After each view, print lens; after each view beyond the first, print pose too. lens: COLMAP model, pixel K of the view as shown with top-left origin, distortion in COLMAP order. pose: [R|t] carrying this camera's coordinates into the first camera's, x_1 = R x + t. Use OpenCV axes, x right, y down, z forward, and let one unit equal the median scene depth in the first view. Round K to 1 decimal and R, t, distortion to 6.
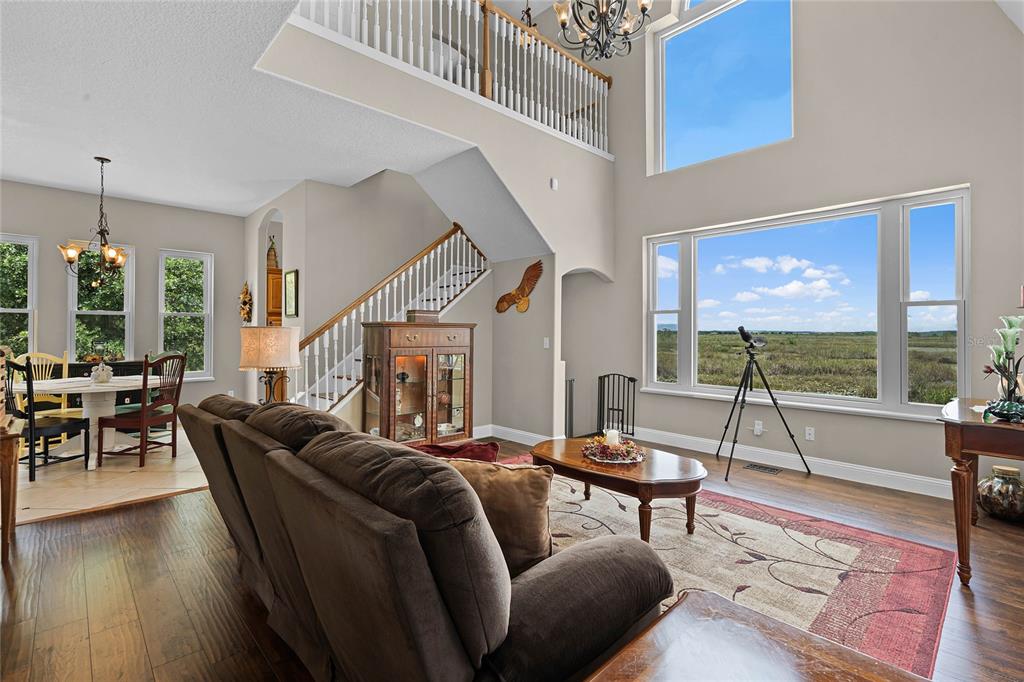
lens RADIAL K [[473.1, 0, 510.3], [0, 473.1, 329.3], [0, 0, 1]] dist [-0.003446, 0.003276]
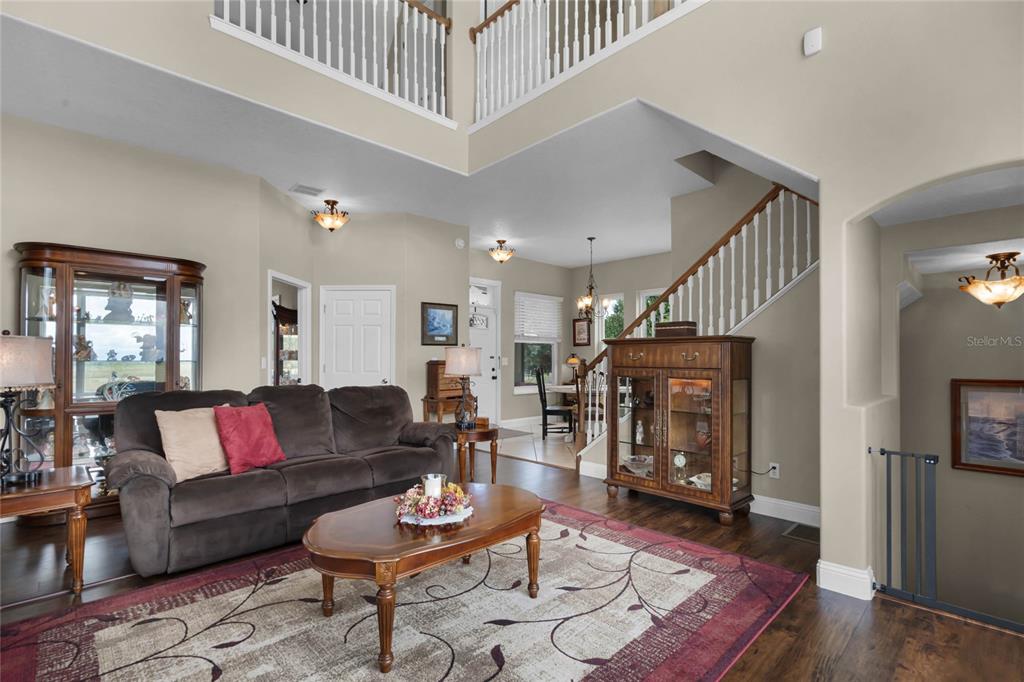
lens RADIAL K [[473.1, 0, 505.4], [0, 473.1, 354.9], [0, 0, 1]] dist [-0.003446, 0.003276]
pose [[0.000573, -0.014163, -0.999900, 0.556244], [0.008558, 0.999863, -0.014158, 0.021681], [0.999963, -0.008549, 0.000694, 0.648154]]
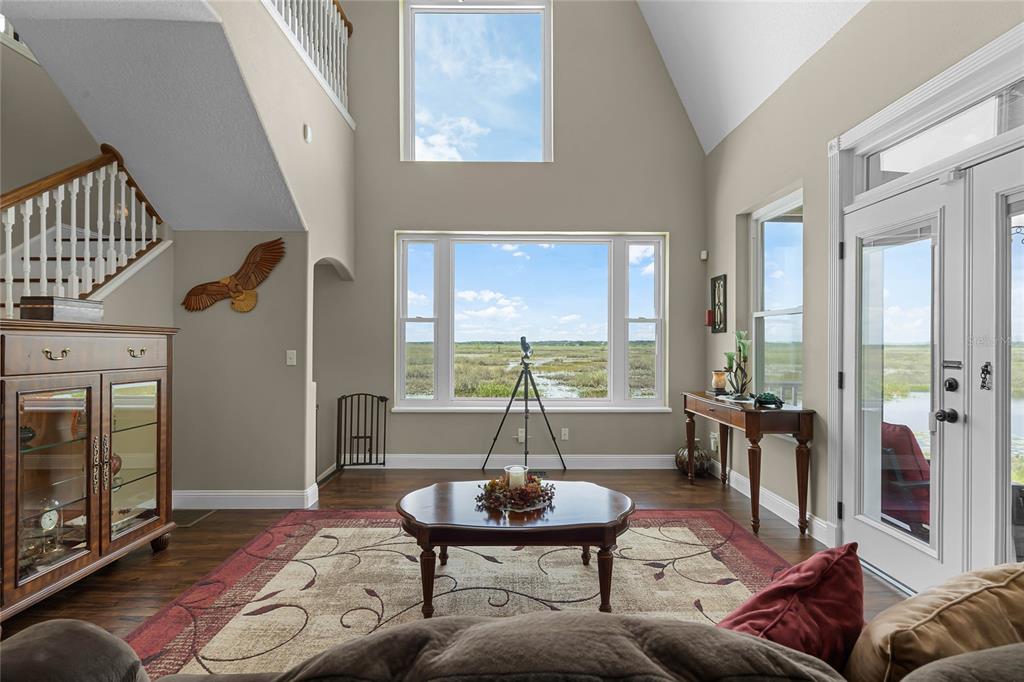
lens RADIAL K [[473.1, 0, 515.3], [0, 473.1, 344.2], [0, 0, 1]] dist [-0.003446, 0.003276]
pose [[0.672494, -0.002298, 0.740099, -0.214339], [-0.005586, 0.999951, 0.008180, 0.001176], [-0.740081, -0.009635, 0.672449, 0.276176]]
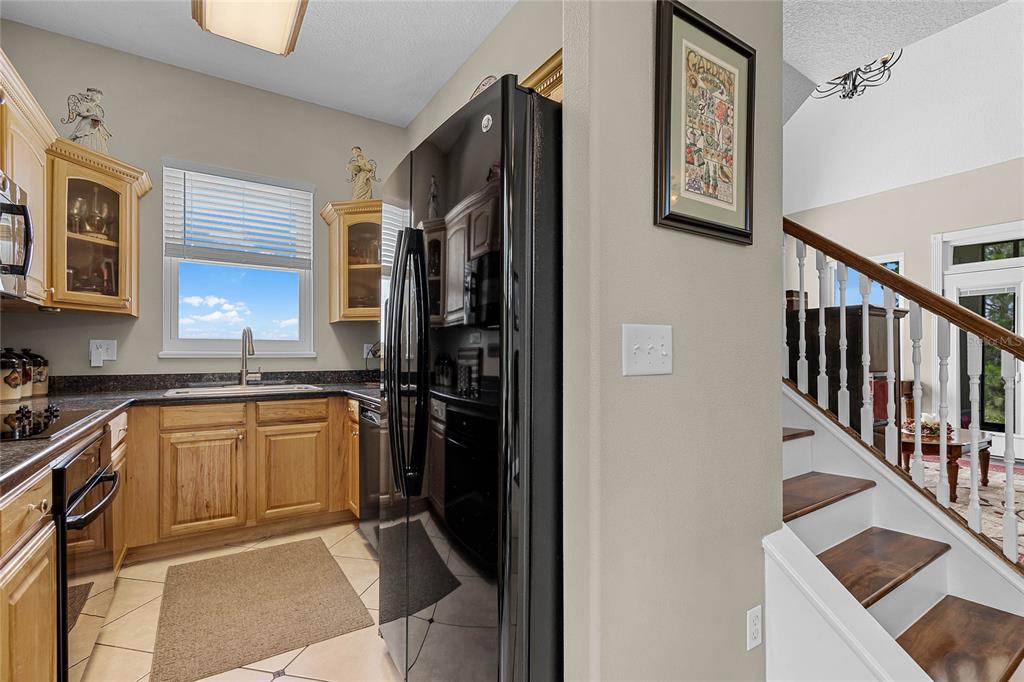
lens RADIAL K [[473.1, 0, 517.7], [0, 473.1, 355.2], [0, 0, 1]] dist [-0.003446, 0.003276]
pose [[0.175564, -0.001786, 0.984466, -0.739979], [-0.006150, 0.999977, 0.002911, 0.032802], [-0.984449, -0.006565, 0.175549, 1.096941]]
